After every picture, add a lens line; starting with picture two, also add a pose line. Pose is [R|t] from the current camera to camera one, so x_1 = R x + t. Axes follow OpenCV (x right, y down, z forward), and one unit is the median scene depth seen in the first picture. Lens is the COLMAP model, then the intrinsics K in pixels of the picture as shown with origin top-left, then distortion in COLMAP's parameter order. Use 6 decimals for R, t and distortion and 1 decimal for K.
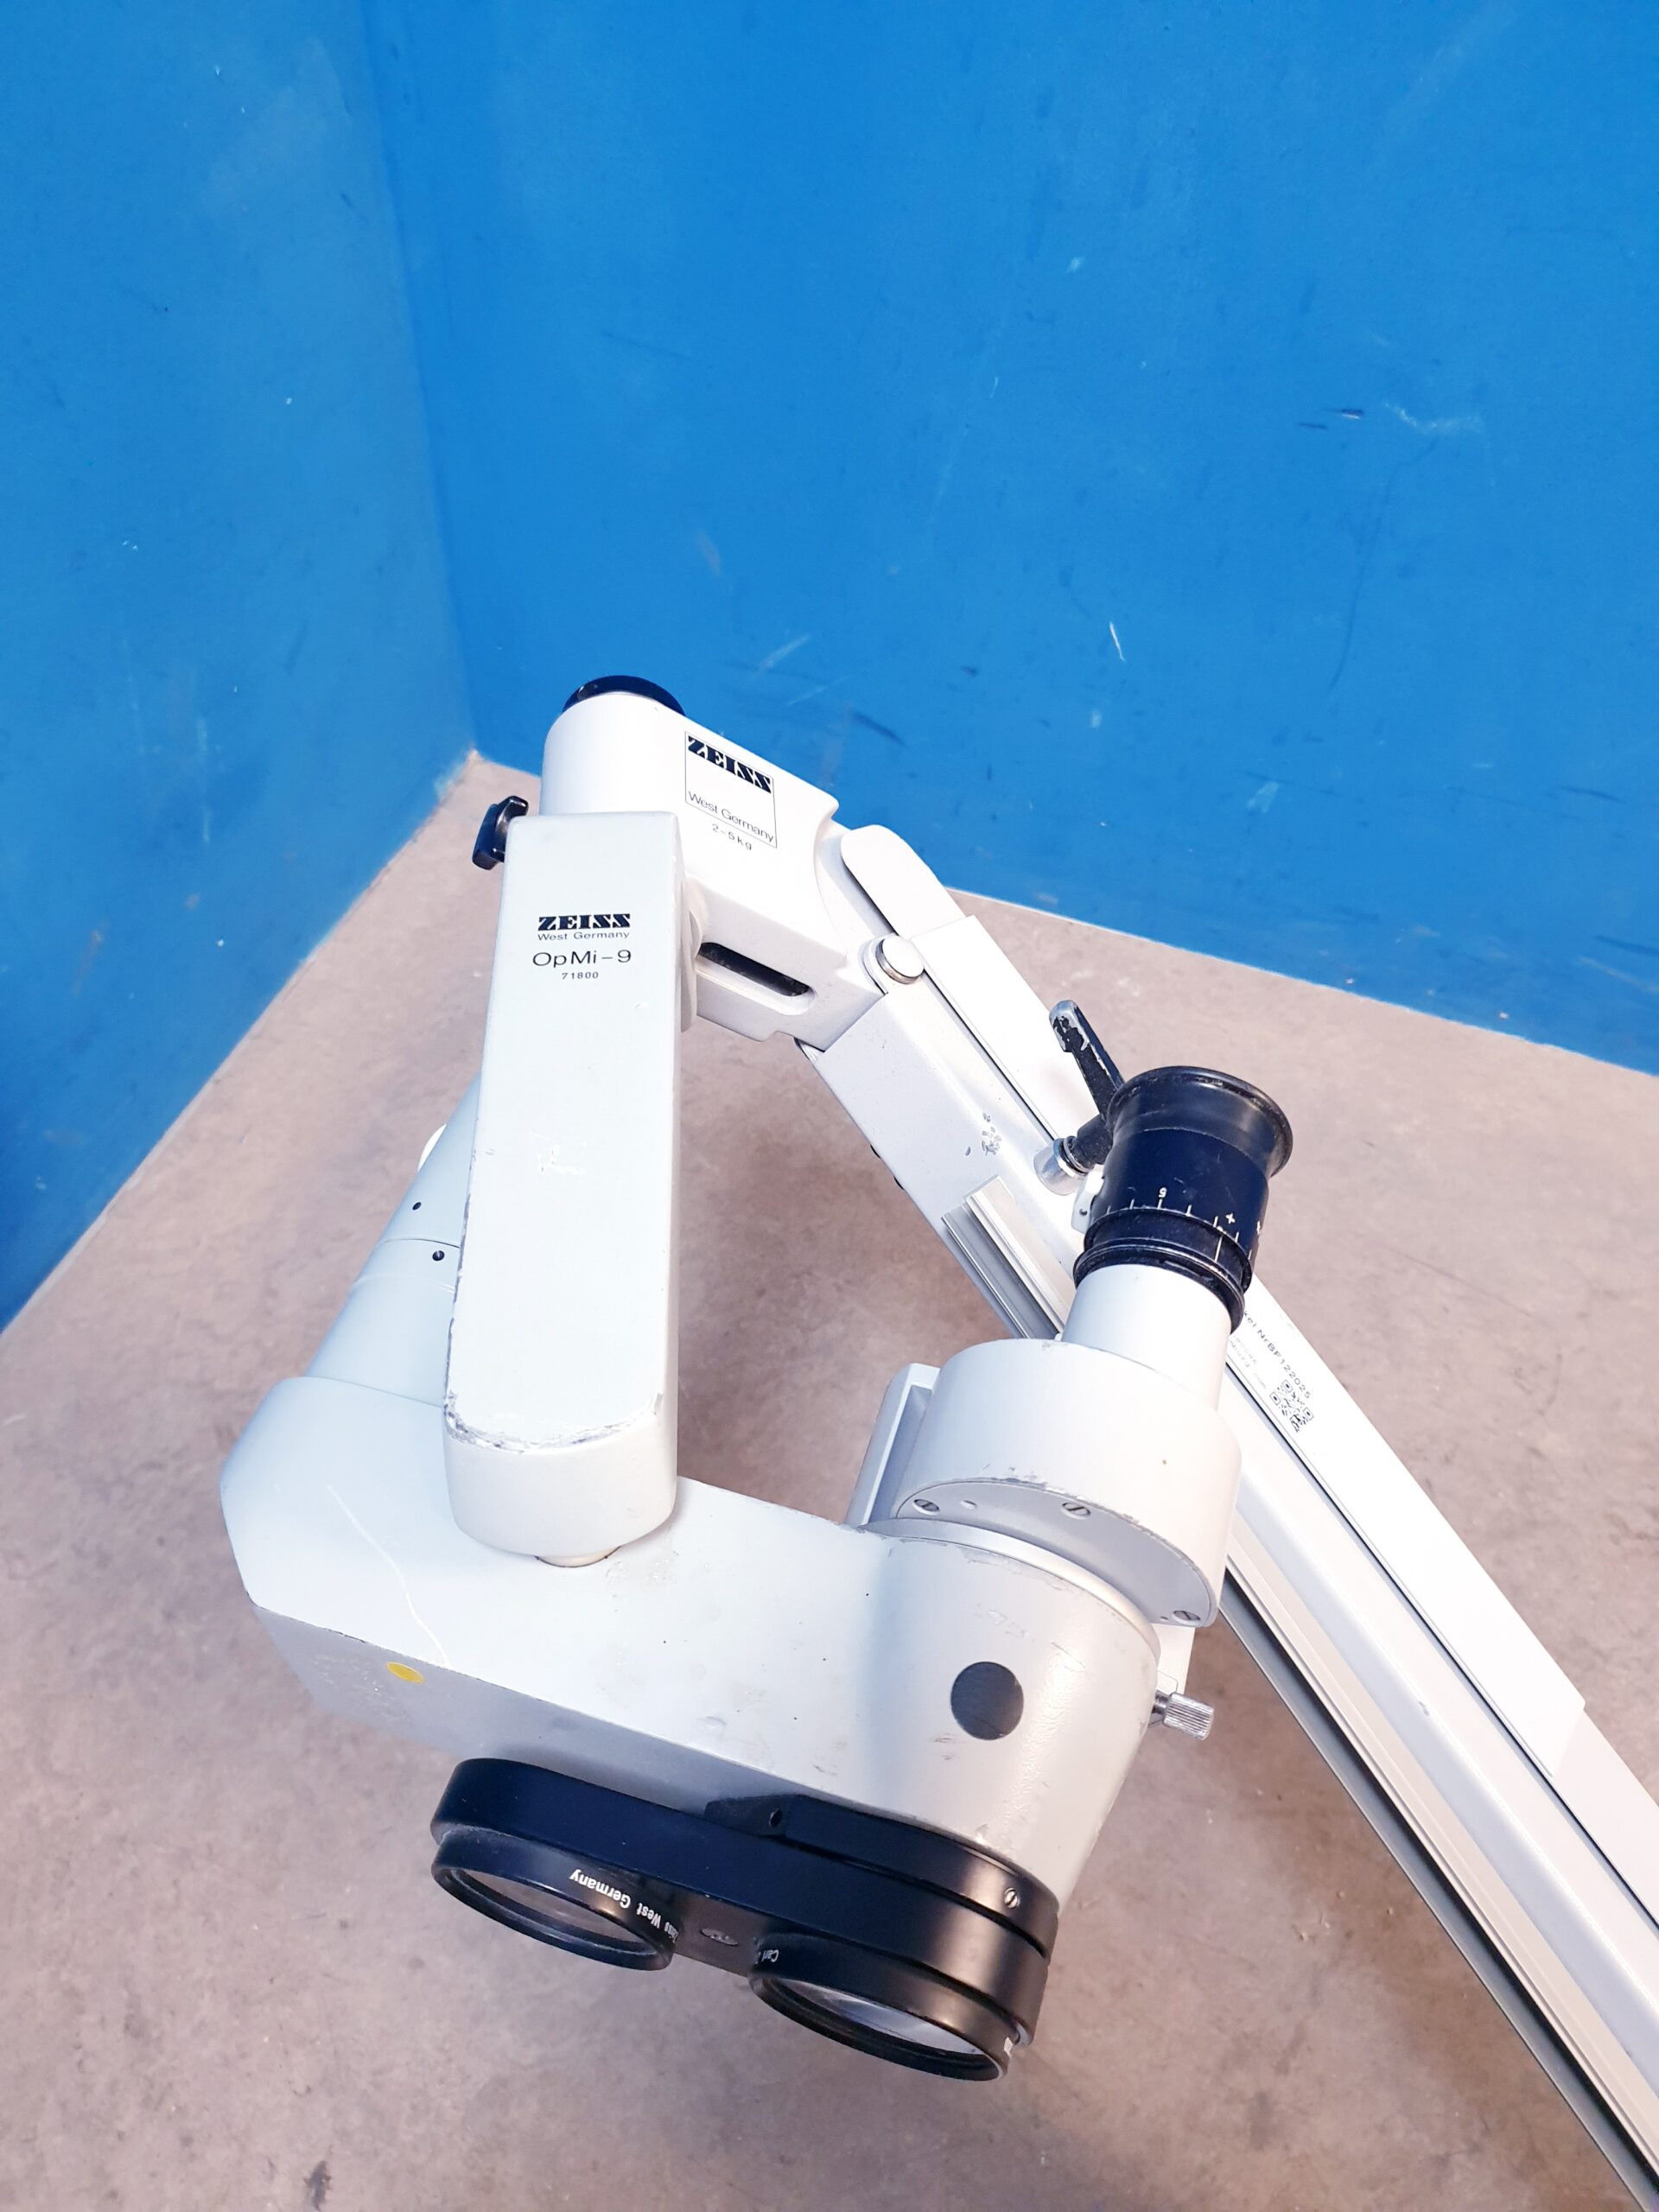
lens RADIAL K [[1785.4, 0, 834.3], [0, 1785.4, 1095.3], [0, 0, 1]] dist [-0.001239, 0.019871]
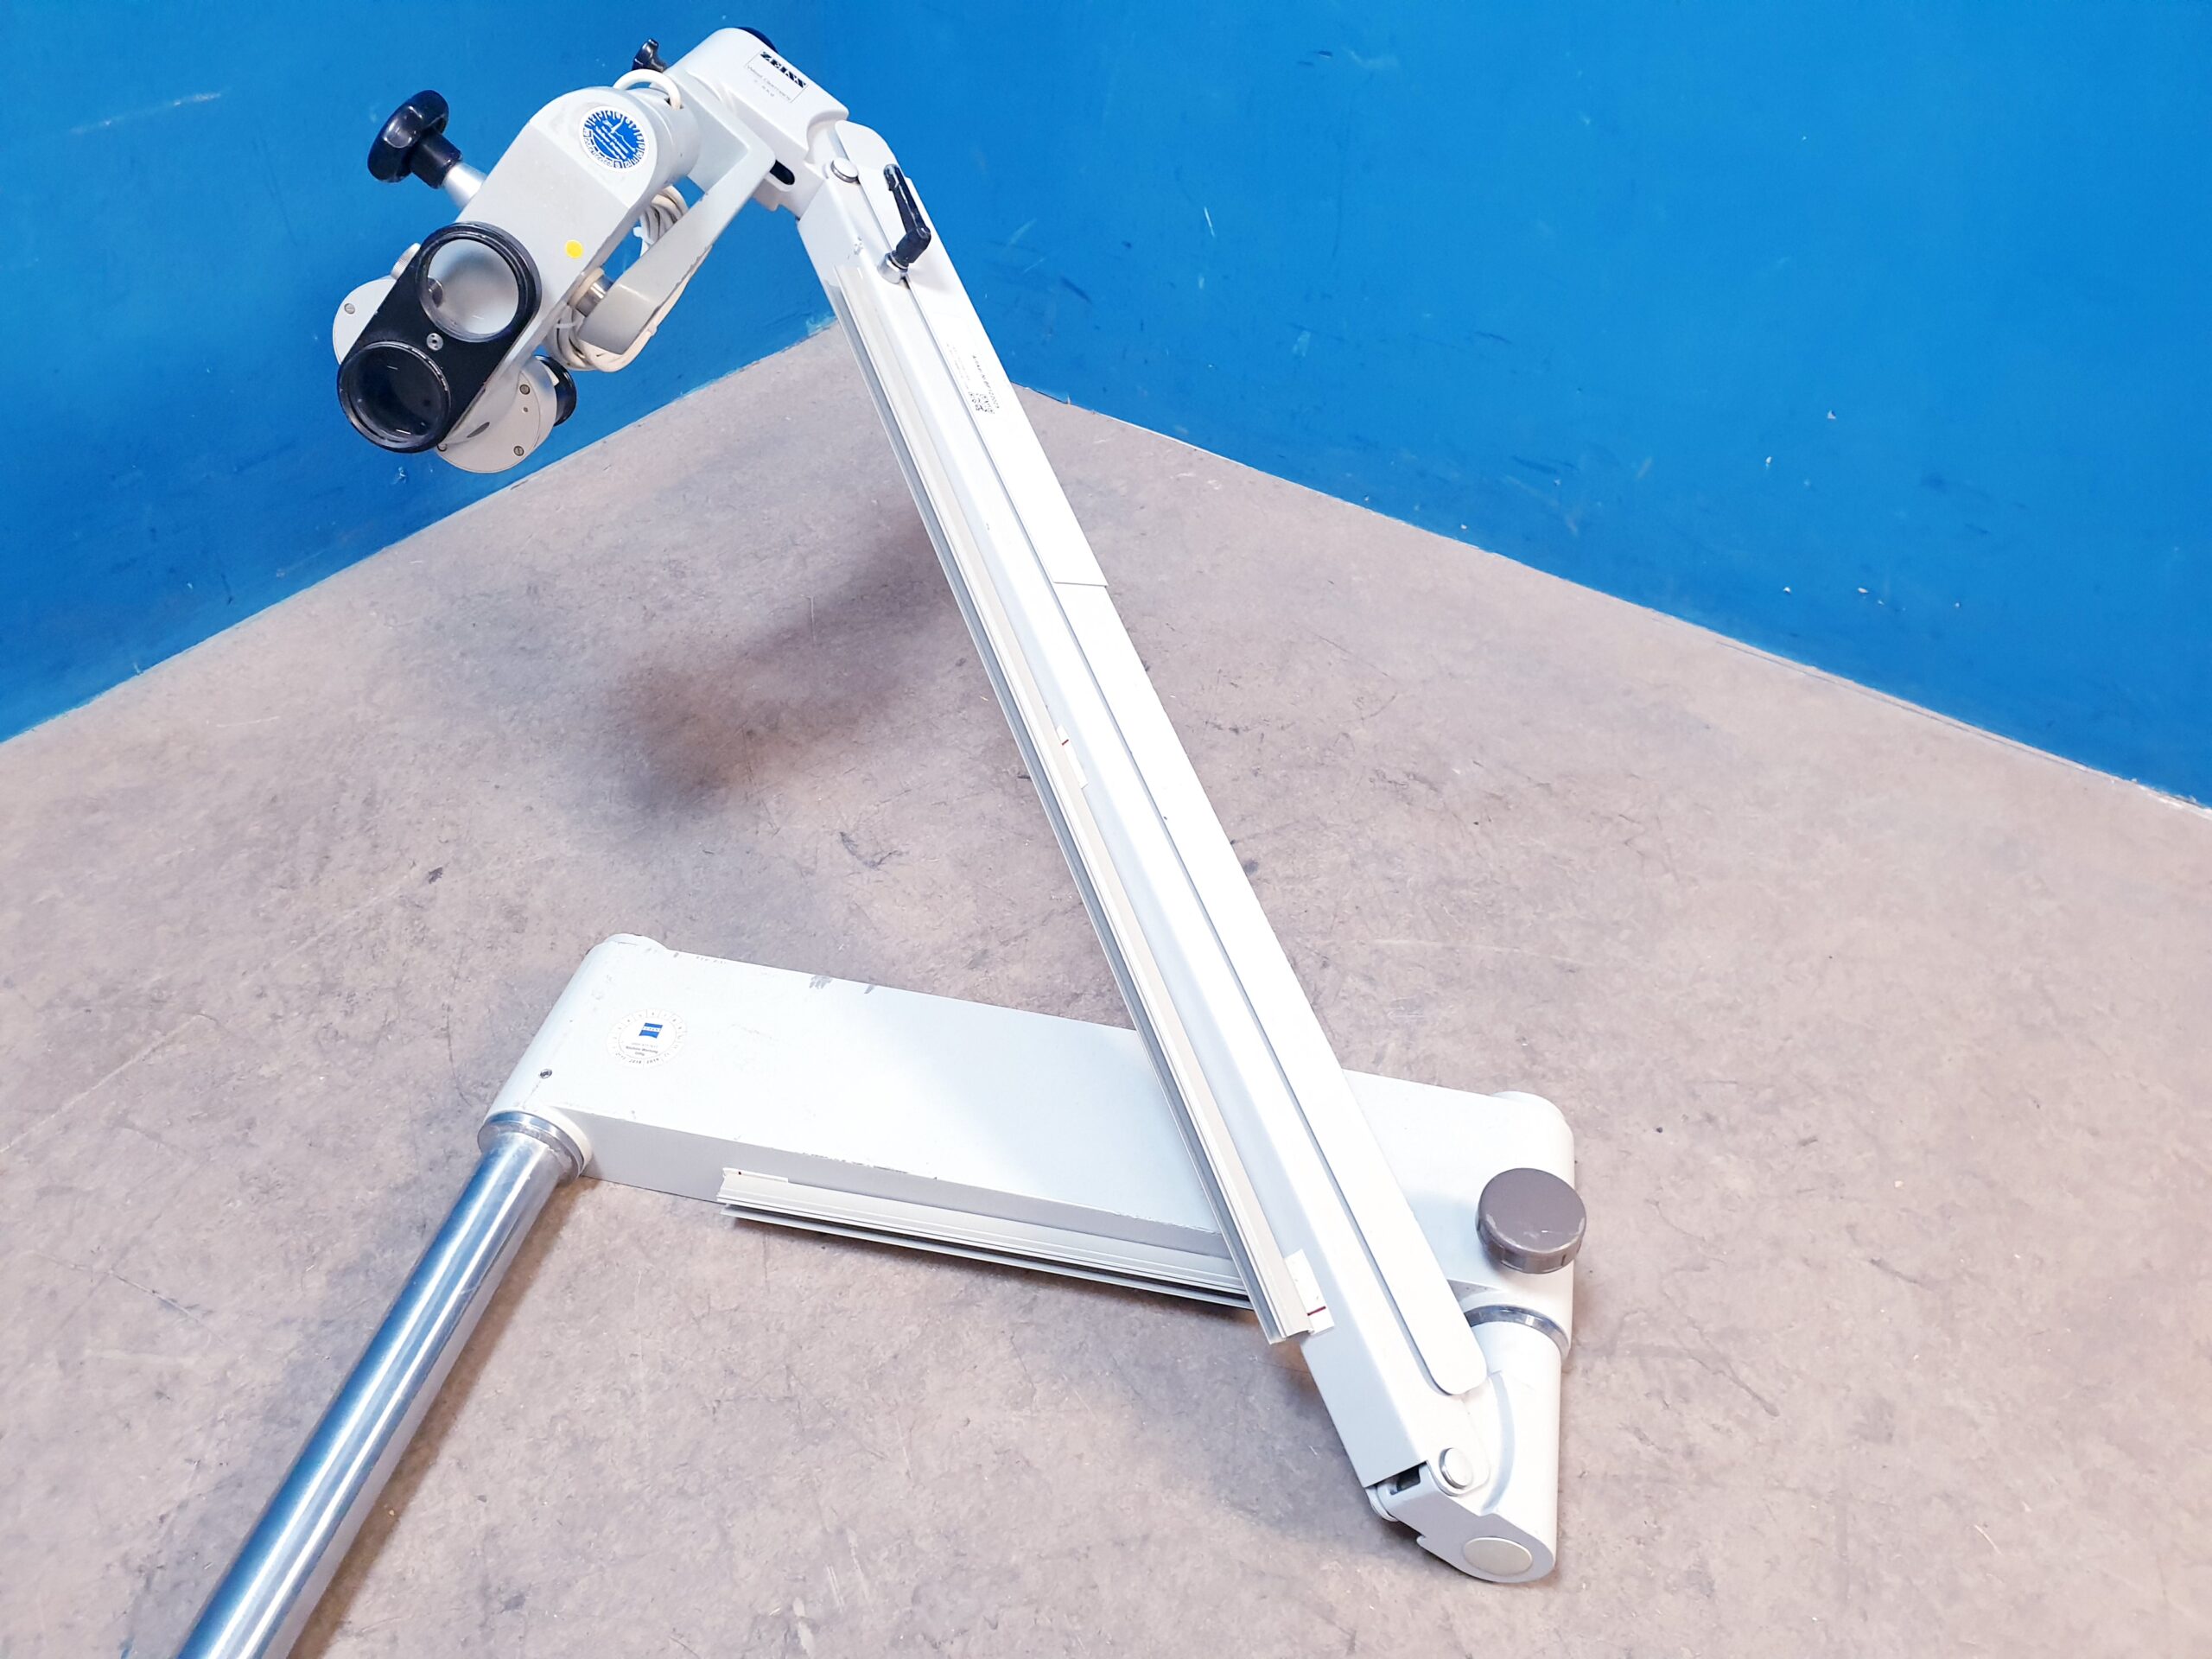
lens RADIAL K [[1785.4, 0, 1118.0], [0, 1785.4, 818.0], [0, 0, 1]] dist [-0.001239, 0.019871]
pose [[0.966311, 0.165617, -0.197011, 0.547565], [-0.195675, 0.969989, -0.144339, 0.550101], [0.167193, 0.178026, 0.969718, -0.453931]]
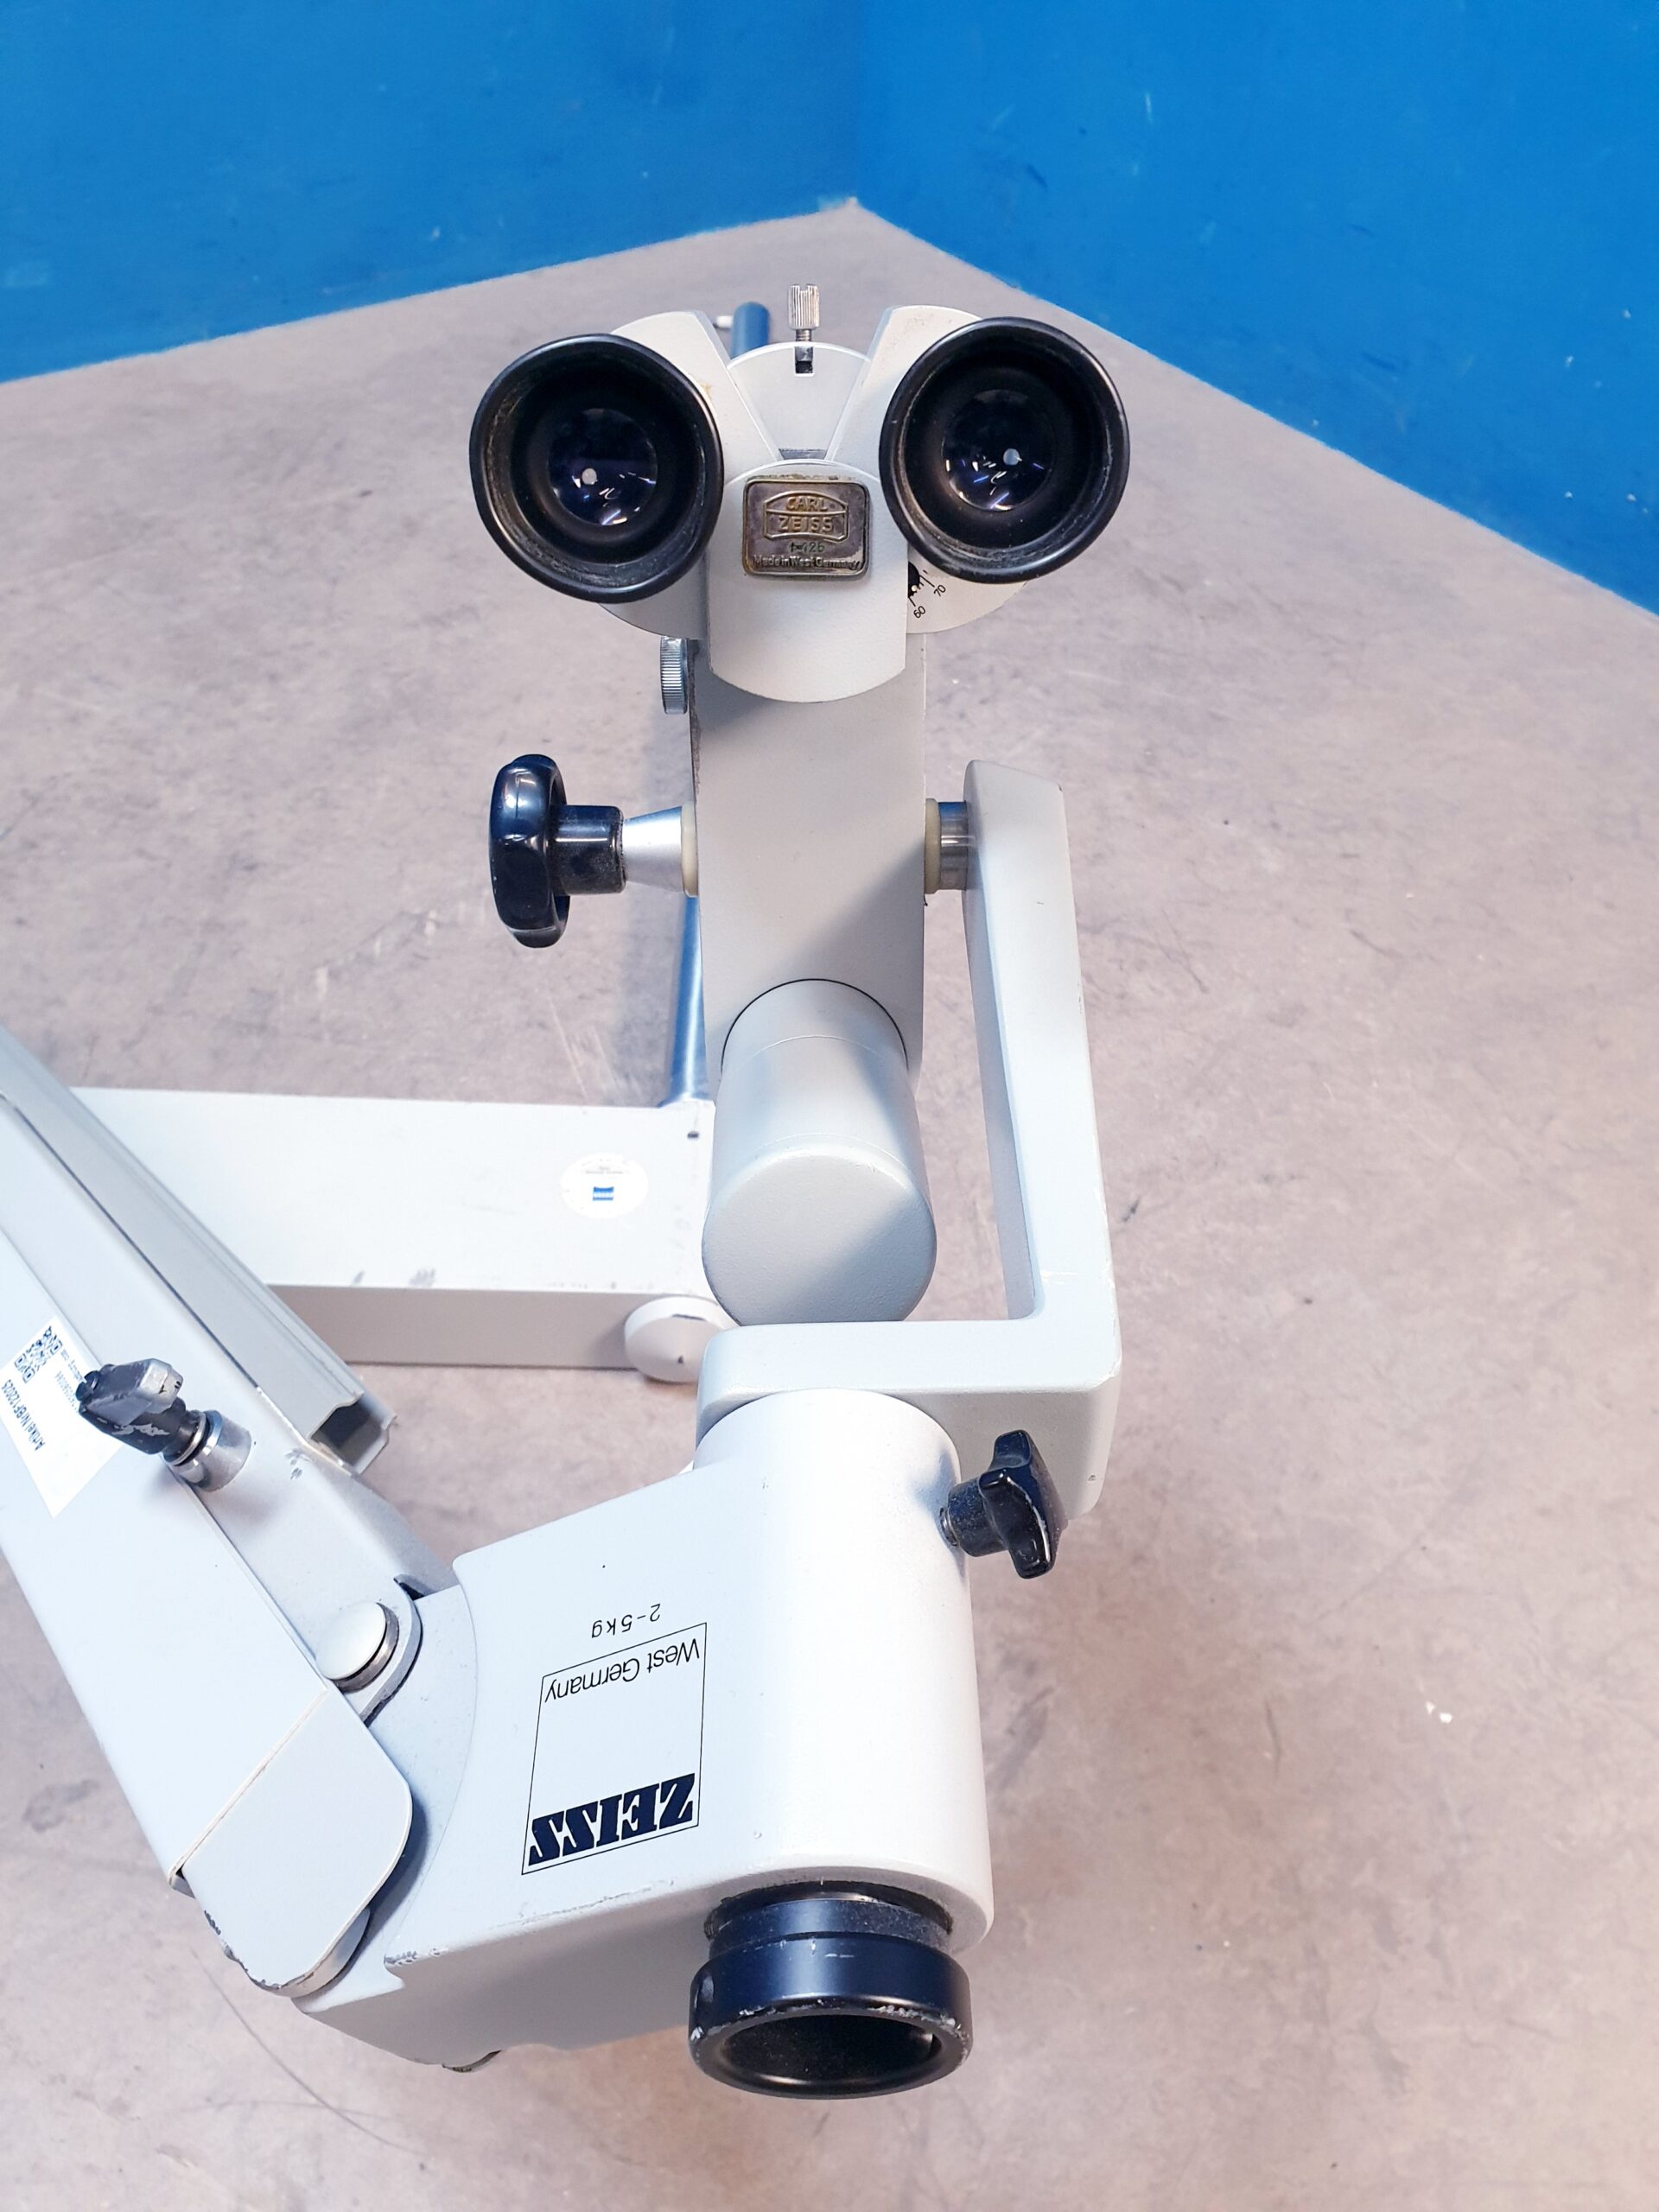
lens RADIAL K [[1785.4, 0, 824.8], [0, 1785.4, 1126.2], [0, 0, 1]] dist [-0.001239, 0.019871]
pose [[0.840342, 0.396685, -0.369415, 1.060608], [-0.429260, 0.903156, -0.006651, 0.881767], [0.331001, 0.164164, 0.929241, -0.587319]]
